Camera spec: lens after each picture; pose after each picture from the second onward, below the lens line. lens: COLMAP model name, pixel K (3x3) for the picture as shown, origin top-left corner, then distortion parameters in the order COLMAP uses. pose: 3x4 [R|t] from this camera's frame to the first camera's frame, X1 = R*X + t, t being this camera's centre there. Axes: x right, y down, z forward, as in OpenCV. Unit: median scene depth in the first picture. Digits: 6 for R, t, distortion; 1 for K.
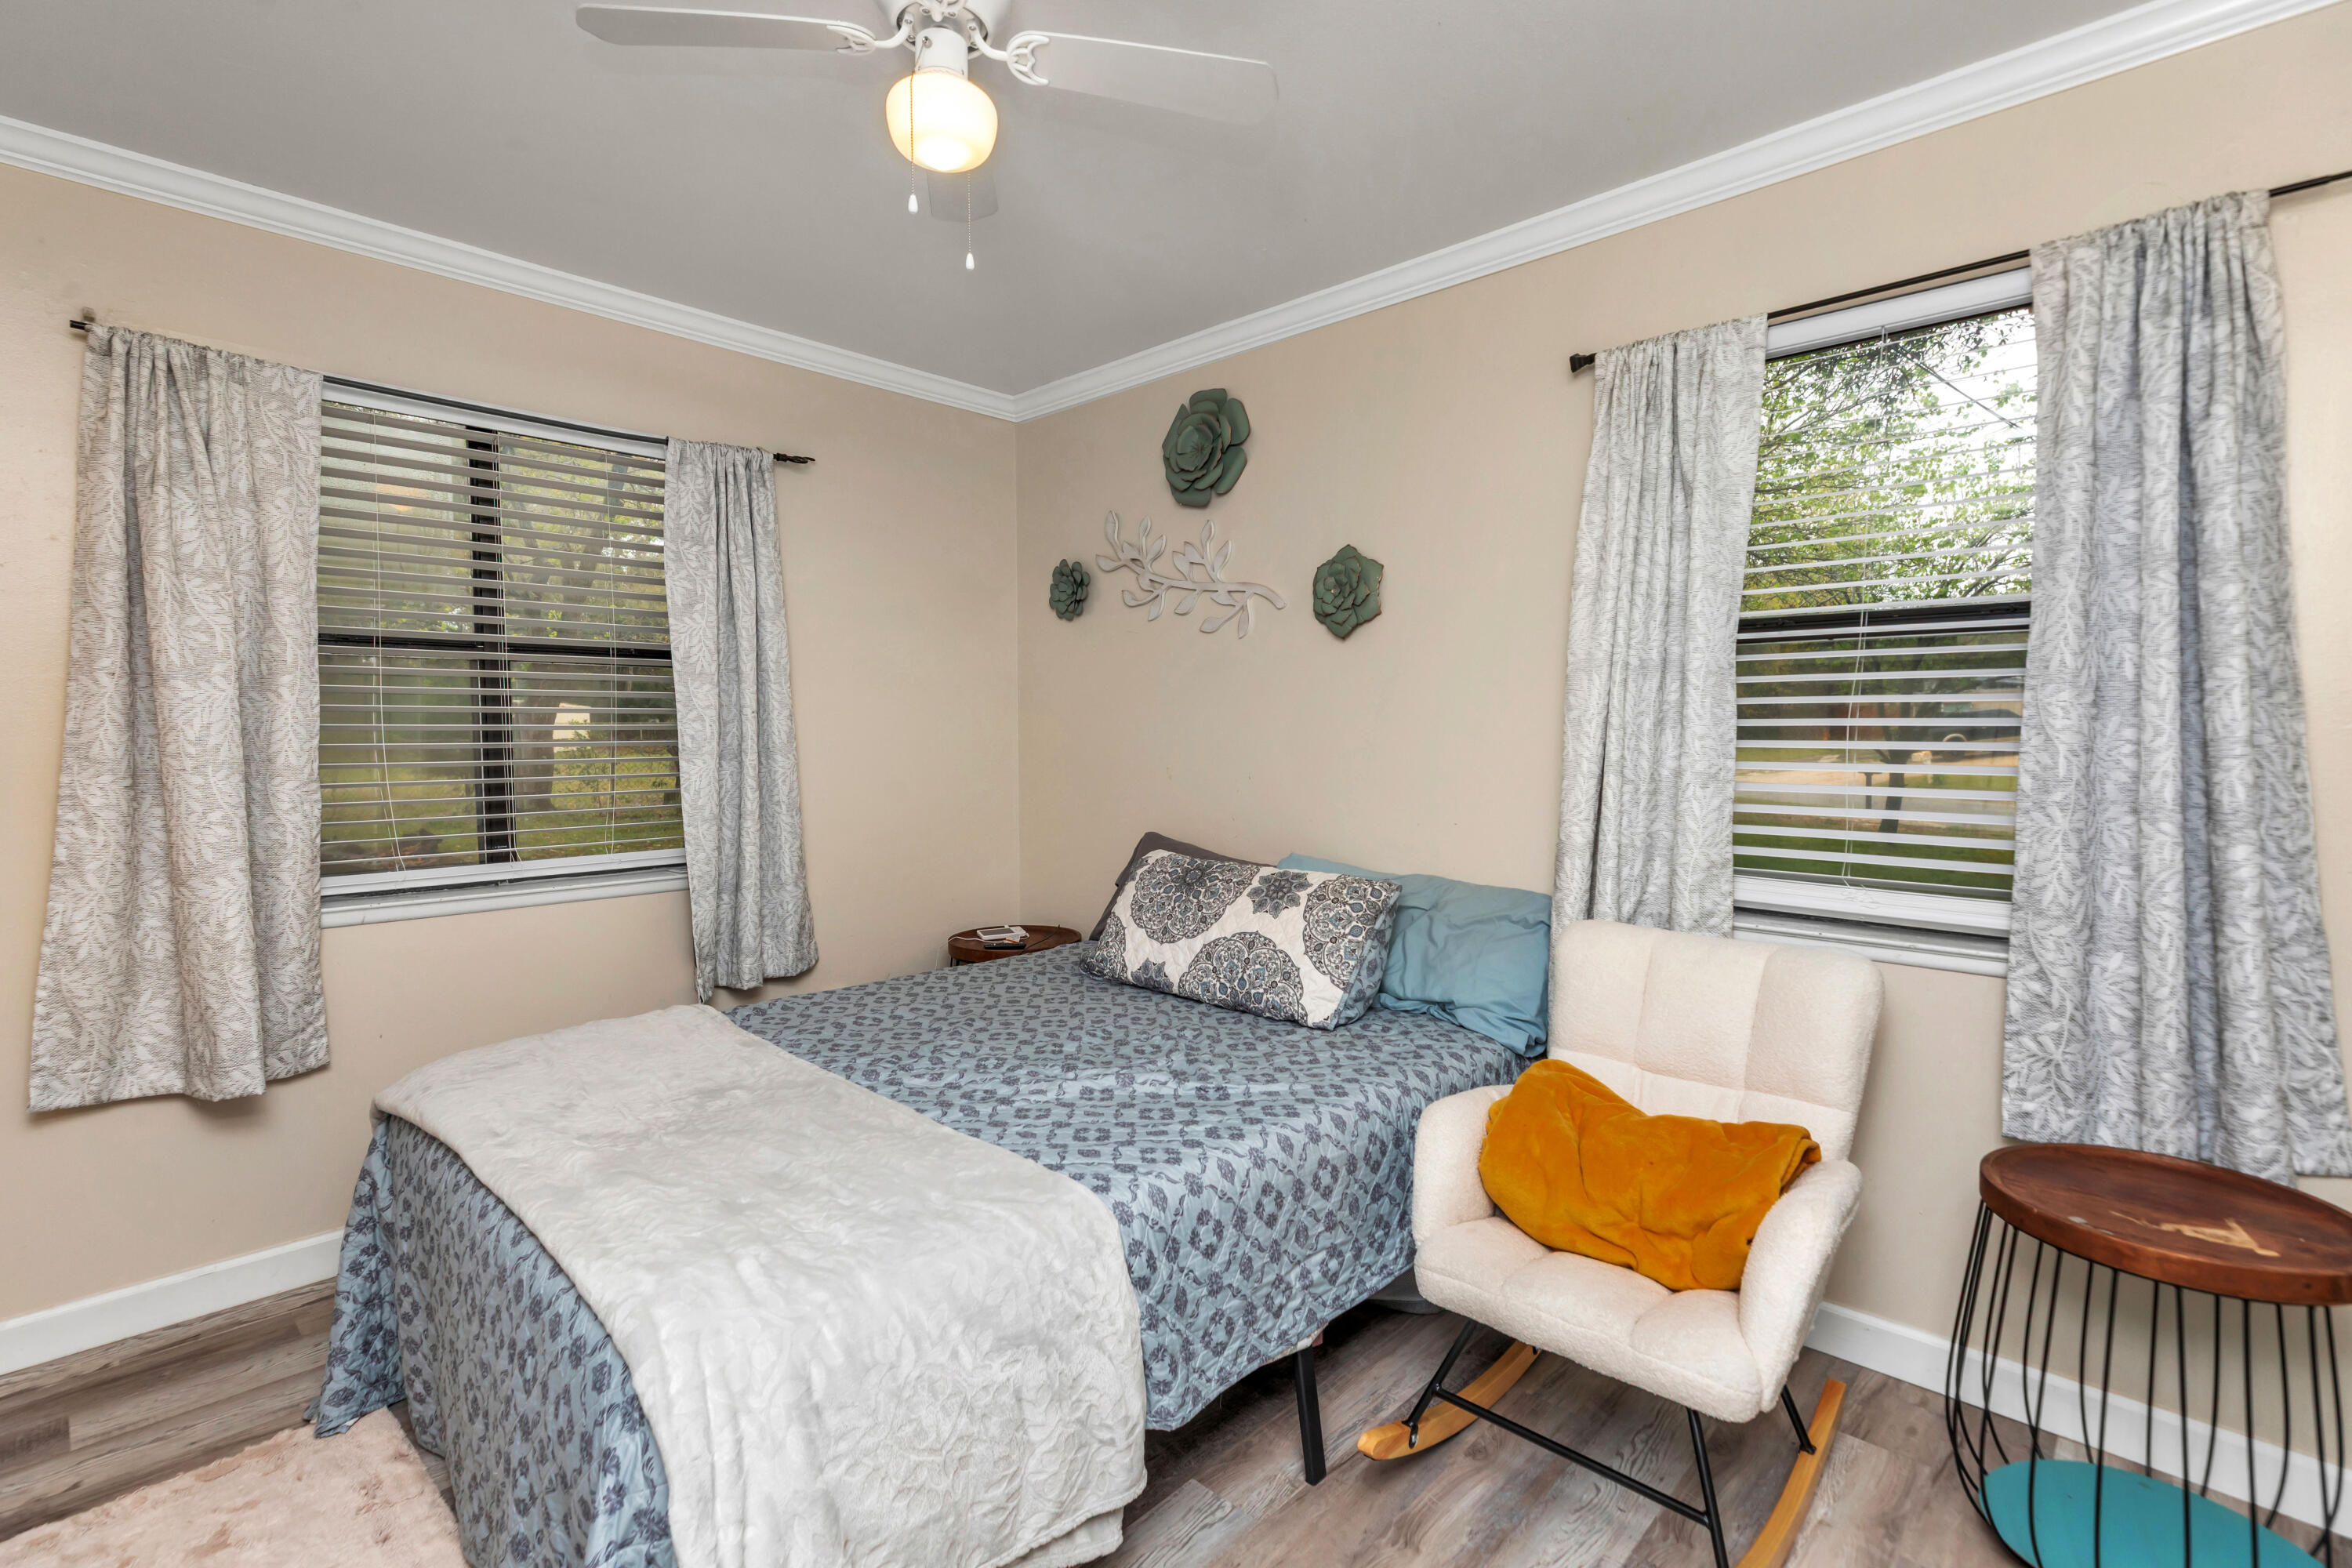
lens RADIAL K [[1122.7, 0, 1176.9], [0, 1122.7, 771.8], [0, 0, 1]] dist [0.004538, 0.000457]
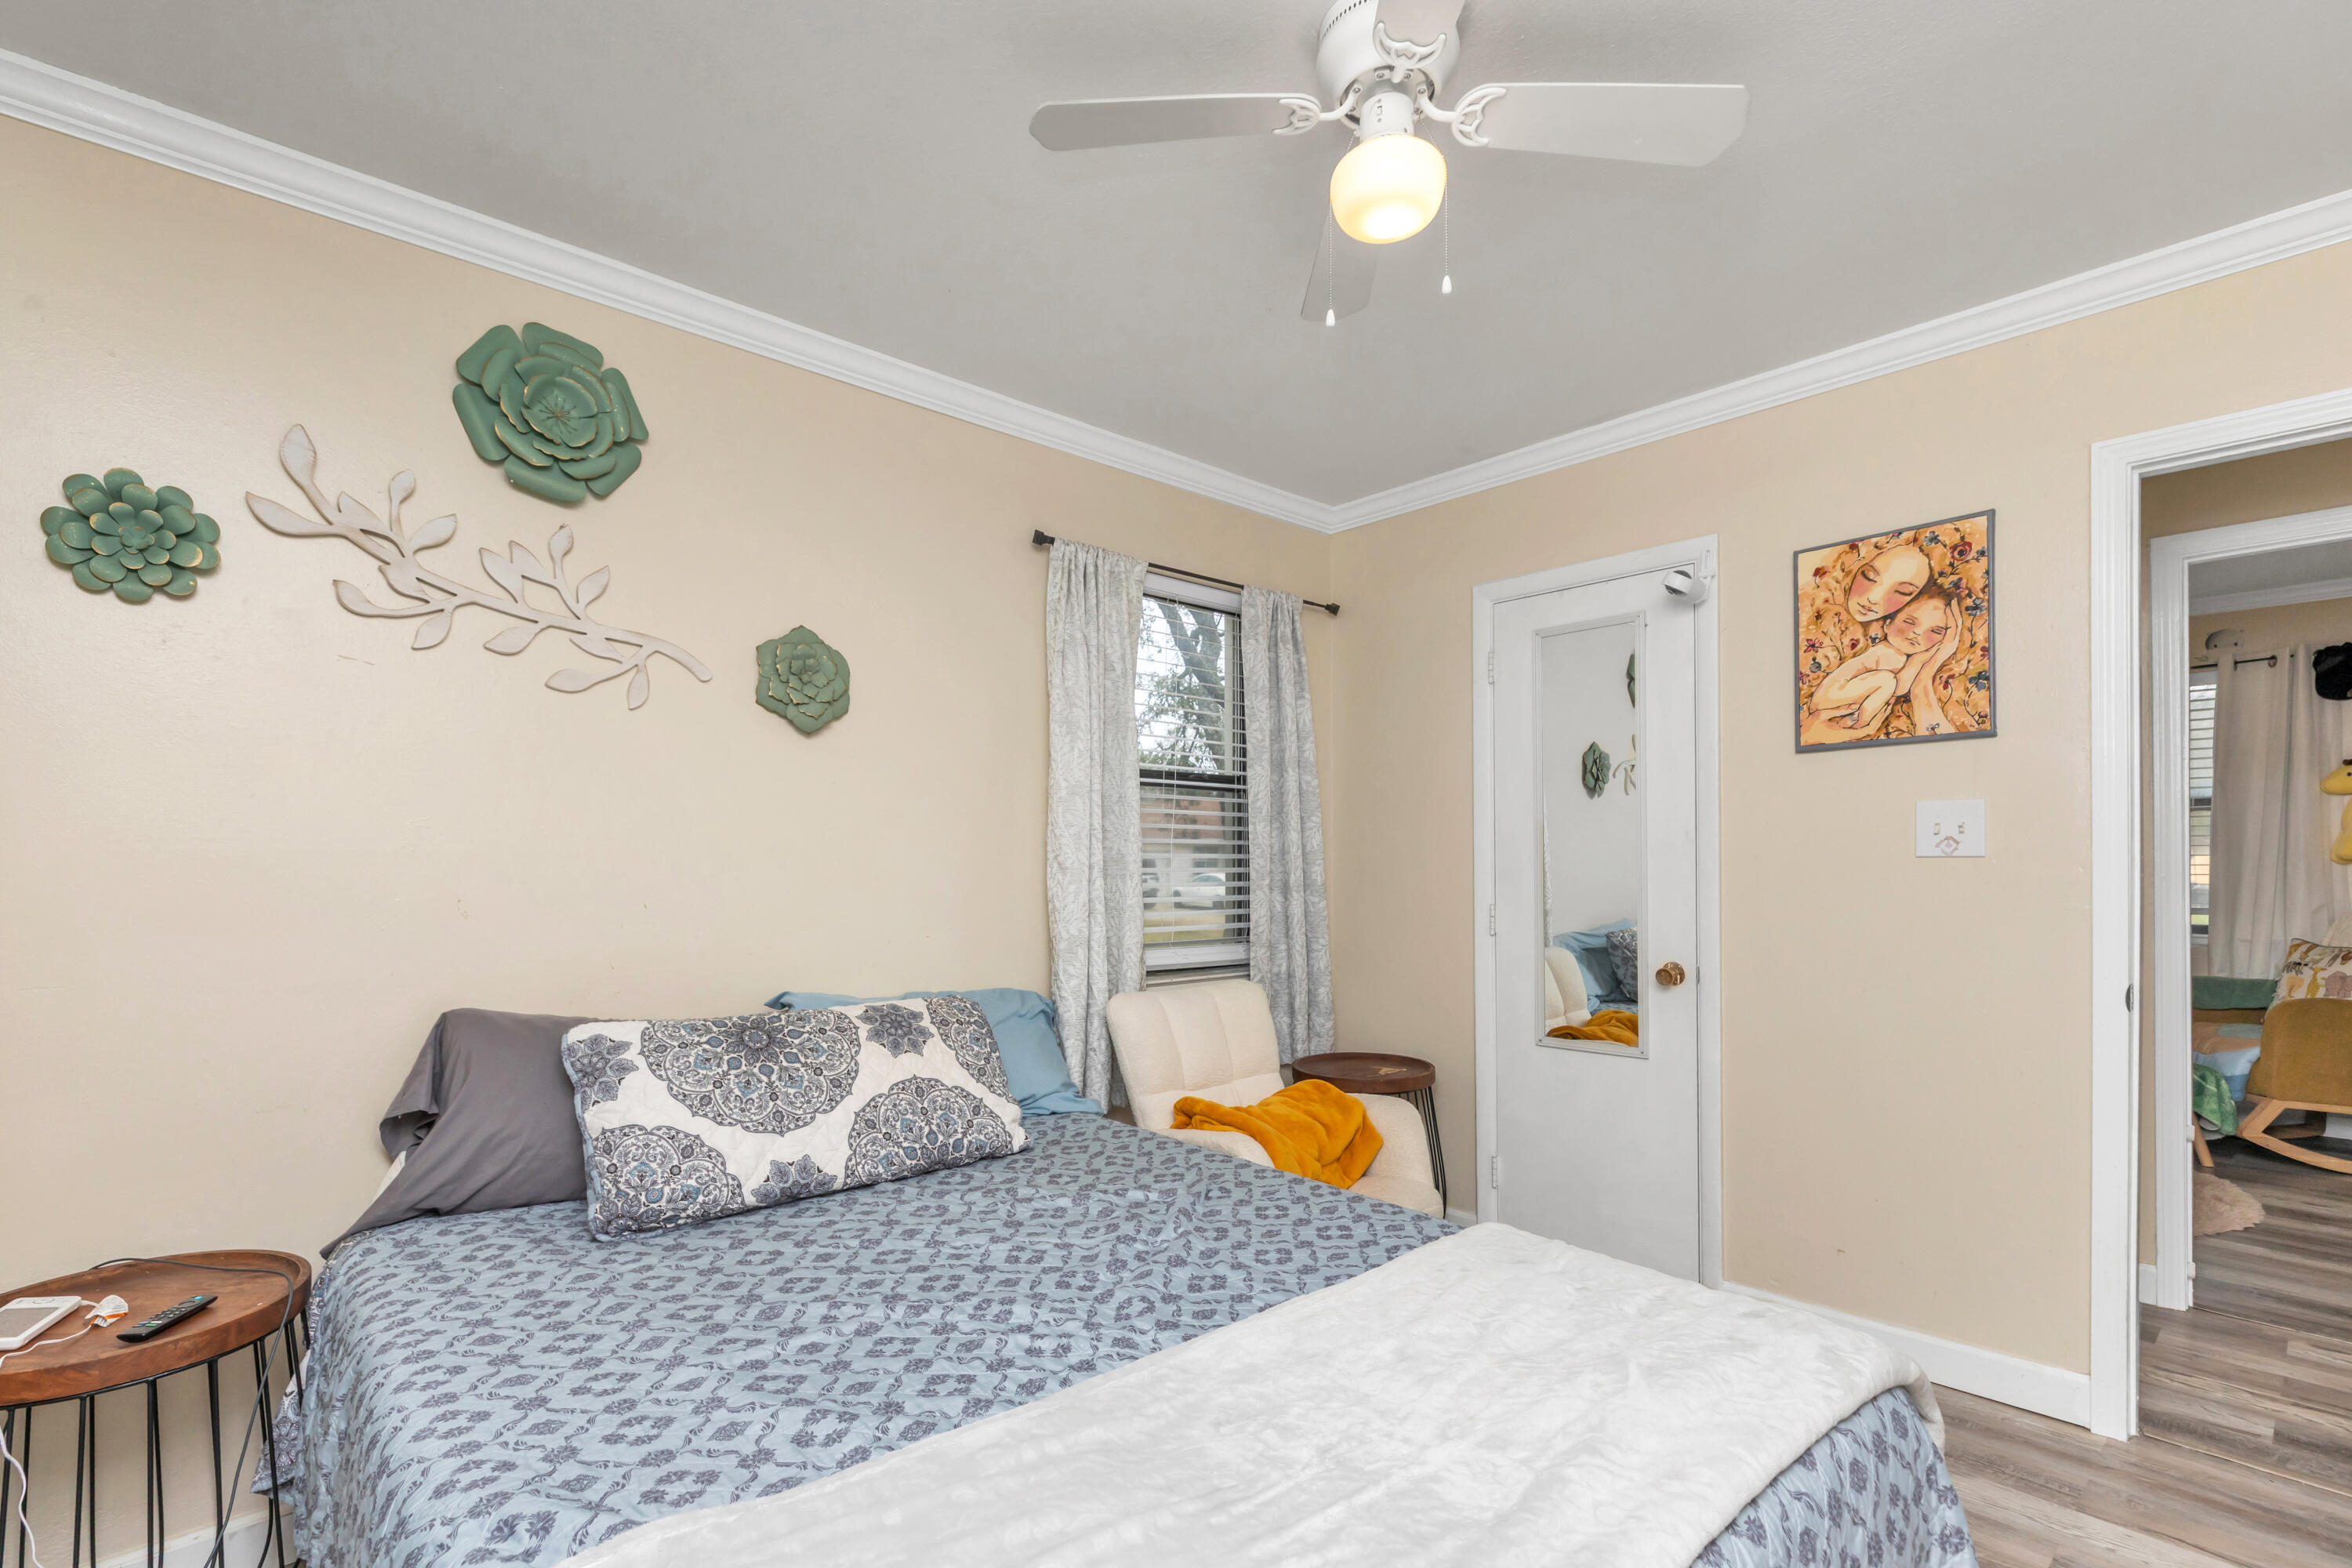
lens RADIAL K [[1053.3, 0, 1221.6], [0, 1053.3, 863.9], [0, 0, 1]] dist [0.011937, -0.000331]
pose [[0.046401, 0.001472, 0.998922, -0.685401], [0.041431, 0.999136, -0.003397, -0.004982], [-0.998063, 0.041544, 0.046300, 0.697350]]
